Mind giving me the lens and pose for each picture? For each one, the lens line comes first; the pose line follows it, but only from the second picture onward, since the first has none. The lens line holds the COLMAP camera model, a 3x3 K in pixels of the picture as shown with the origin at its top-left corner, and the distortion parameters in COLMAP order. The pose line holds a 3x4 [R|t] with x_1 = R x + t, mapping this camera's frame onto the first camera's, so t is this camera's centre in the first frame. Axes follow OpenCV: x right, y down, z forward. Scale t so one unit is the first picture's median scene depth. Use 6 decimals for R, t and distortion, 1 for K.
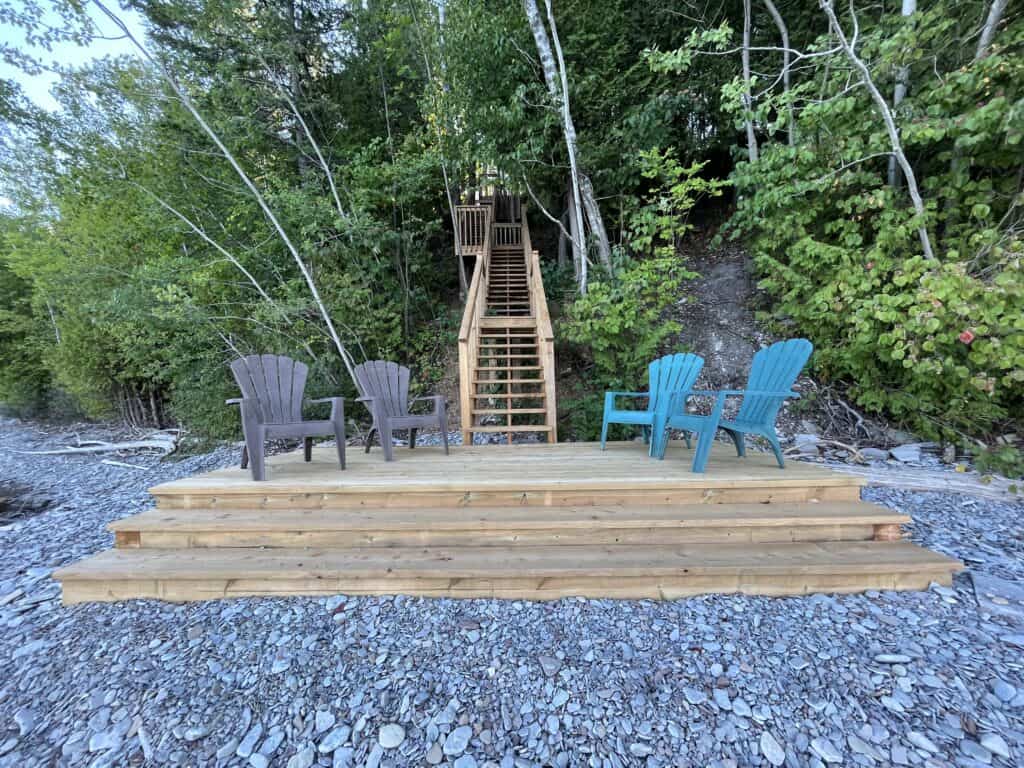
lens RADIAL K [[403.3, 0, 512.0], [0, 403.3, 384.0], [0, 0, 1]] dist [-0.008040, 0.000129]
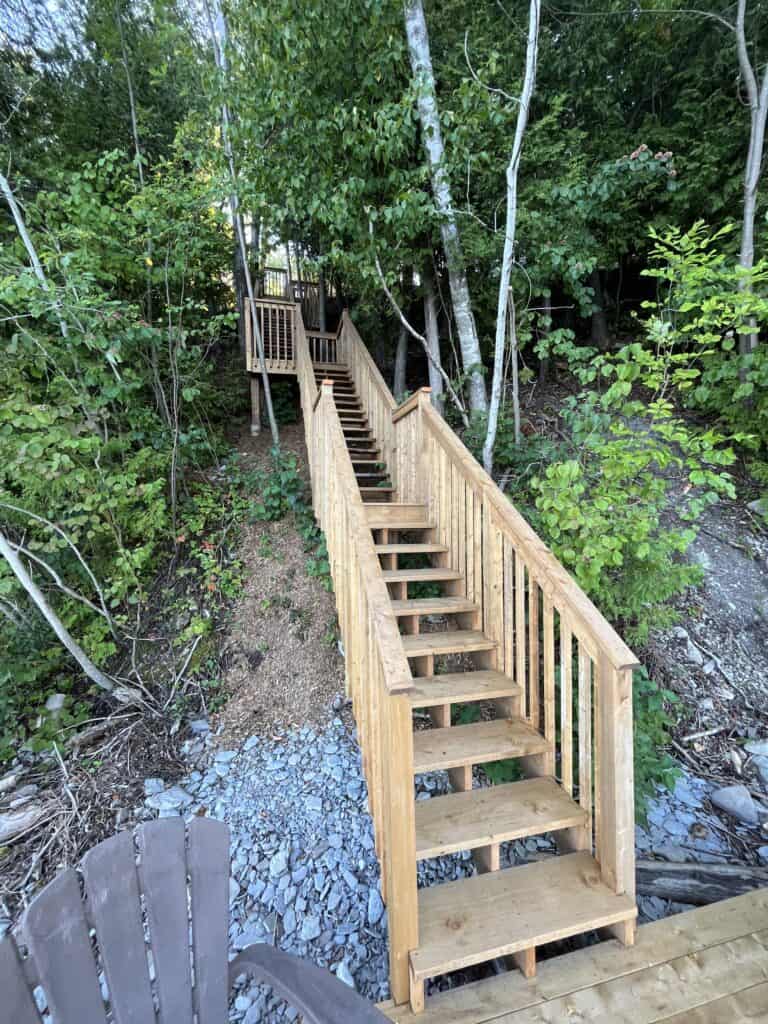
lens RADIAL K [[403.3, 0, 383.4], [0, 403.3, 508.5], [0, 0, 1]] dist [-0.008040, 0.000129]
pose [[0.969630, 0.003627, 0.244550, -0.131483], [-0.009266, 0.999717, 0.021915, -0.161759], [-0.244401, -0.023516, 0.969389, 0.433330]]
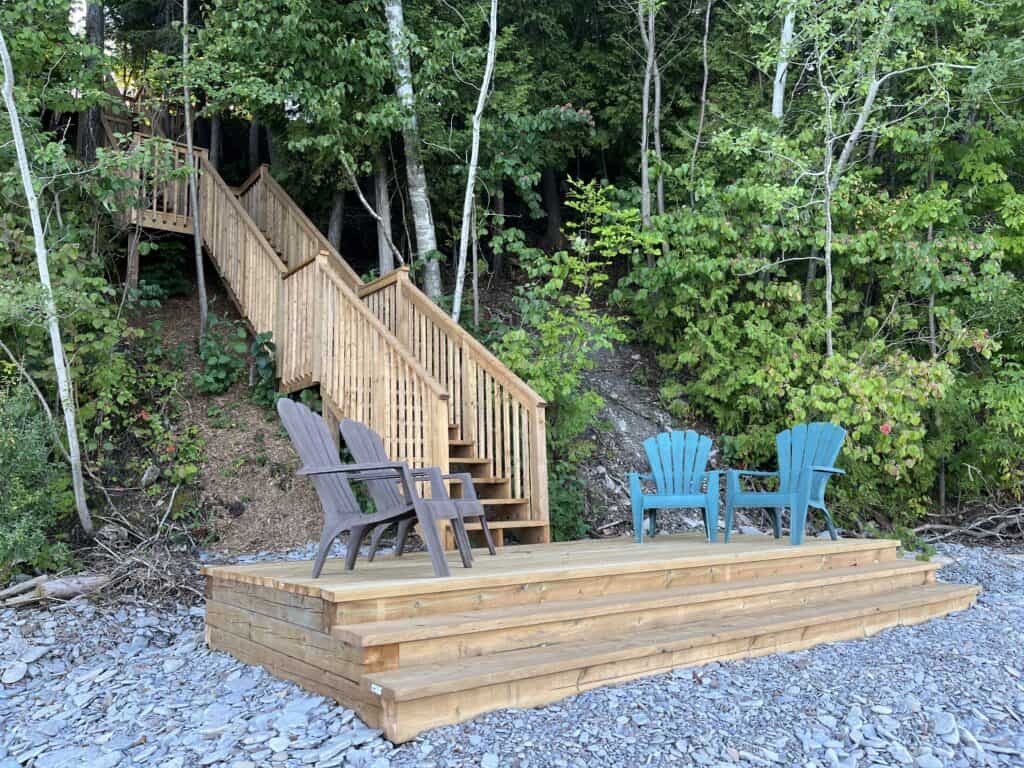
lens RADIAL K [[767.3, 0, 512.0], [0, 767.3, 384.0], [0, 0, 1]] dist [0.046217, -0.003576]
pose [[0.797847, 0.087246, 0.596513, -0.504302], [-0.001087, 0.989679, -0.143295, 0.036000], [-0.602859, 0.113679, 0.789708, -0.069141]]
